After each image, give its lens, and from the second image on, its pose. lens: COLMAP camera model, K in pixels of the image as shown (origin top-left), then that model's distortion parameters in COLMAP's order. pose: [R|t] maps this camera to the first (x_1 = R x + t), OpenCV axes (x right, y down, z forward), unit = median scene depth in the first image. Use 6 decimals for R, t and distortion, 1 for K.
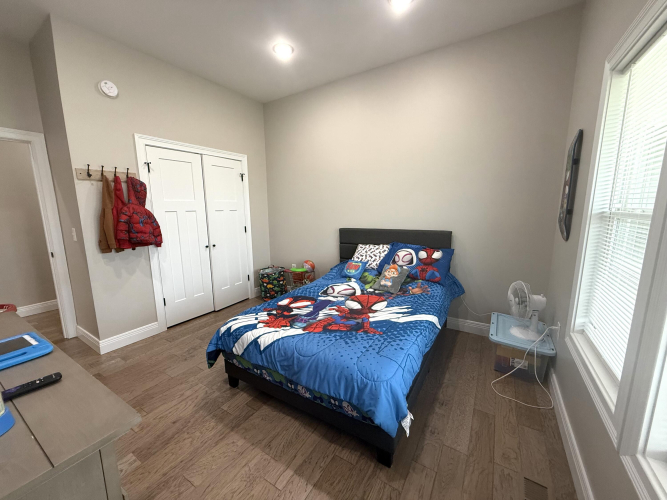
lens RADIAL K [[263.3, 0, 333.5], [0, 263.3, 250.0], [0, 0, 1]] dist [-0.003517, 0.000007]
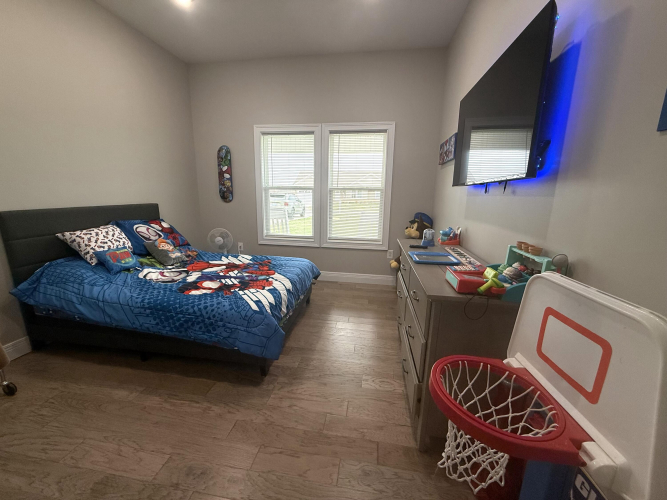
lens RADIAL K [[263.3, 0, 333.5], [0, 263.3, 250.0], [0, 0, 1]] dist [-0.003517, 0.000007]
pose [[-0.385798, -0.196870, 0.901333, -1.164067], [0.137384, 0.953815, 0.267138, -0.098832], [-0.912297, 0.226890, -0.340933, 0.964798]]
